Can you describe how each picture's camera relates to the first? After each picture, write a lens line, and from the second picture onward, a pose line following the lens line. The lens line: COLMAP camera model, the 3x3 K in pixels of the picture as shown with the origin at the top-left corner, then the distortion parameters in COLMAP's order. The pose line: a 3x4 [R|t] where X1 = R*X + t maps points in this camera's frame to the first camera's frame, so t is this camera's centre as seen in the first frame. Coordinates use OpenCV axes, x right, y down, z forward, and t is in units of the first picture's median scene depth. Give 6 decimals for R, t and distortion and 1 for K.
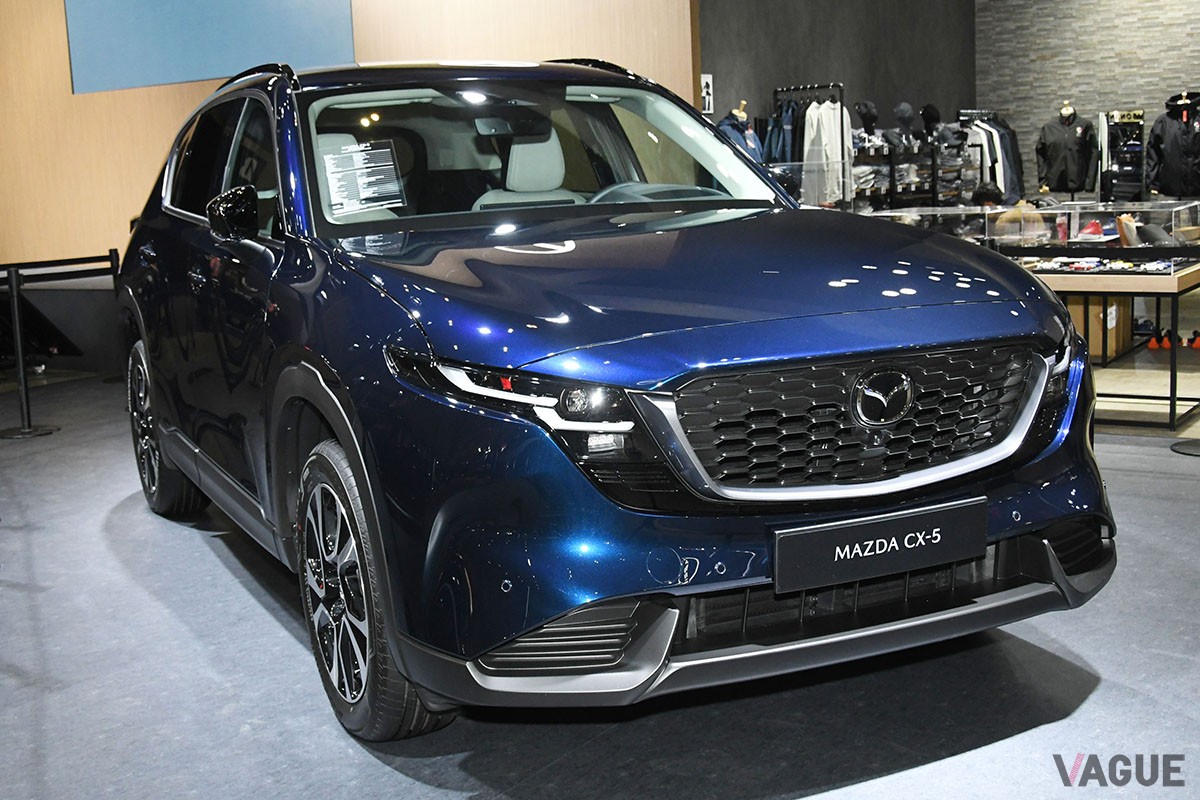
lens RADIAL K [[1333.9, 0, 600.0], [0, 1333.9, 400.0], [0, 0, 1]] dist [-0.052927, 0.118833]
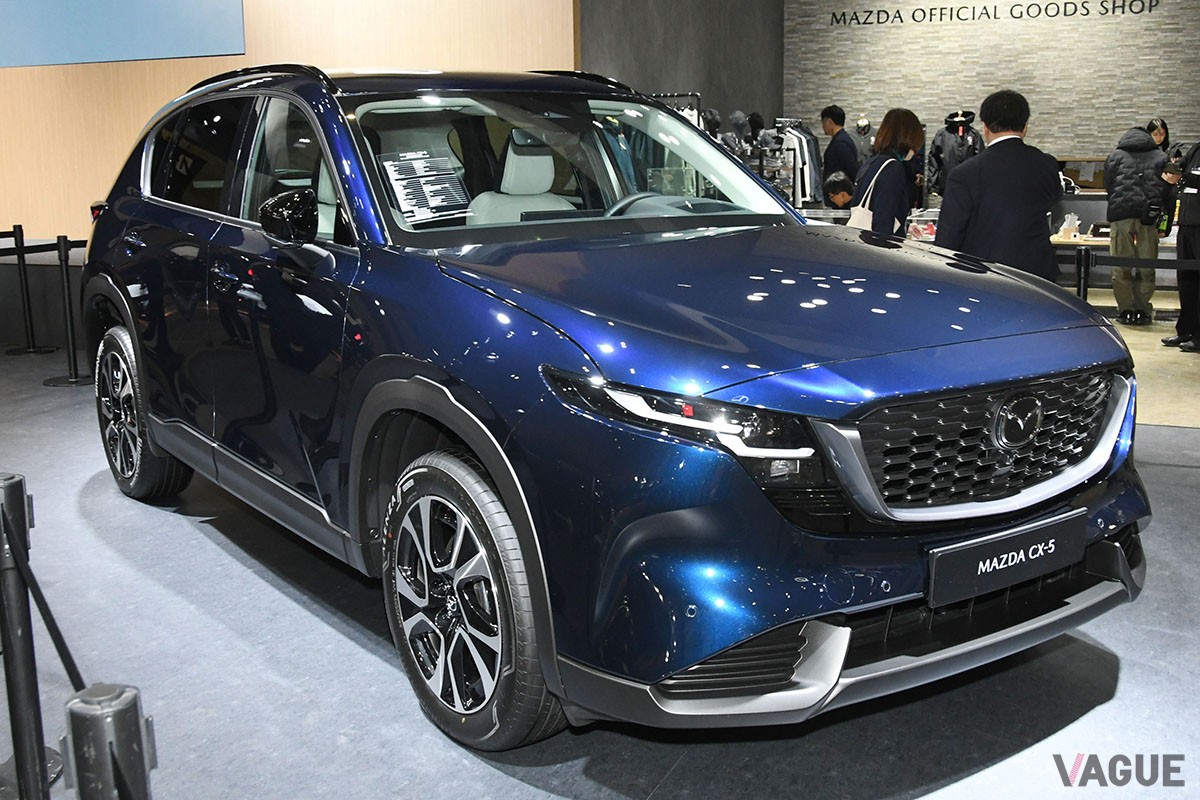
lens RADIAL K [[1167.1, 0, 600.8], [0, 1167.1, 366.5], [0, 0, 1]] dist [-0.014475, 0.010163]
pose [[0.985774, 0.004601, 0.168012, -0.108698], [-0.005950, 0.999954, 0.007525, -0.019872], [-0.167969, -0.008418, 0.985756, 0.051922]]
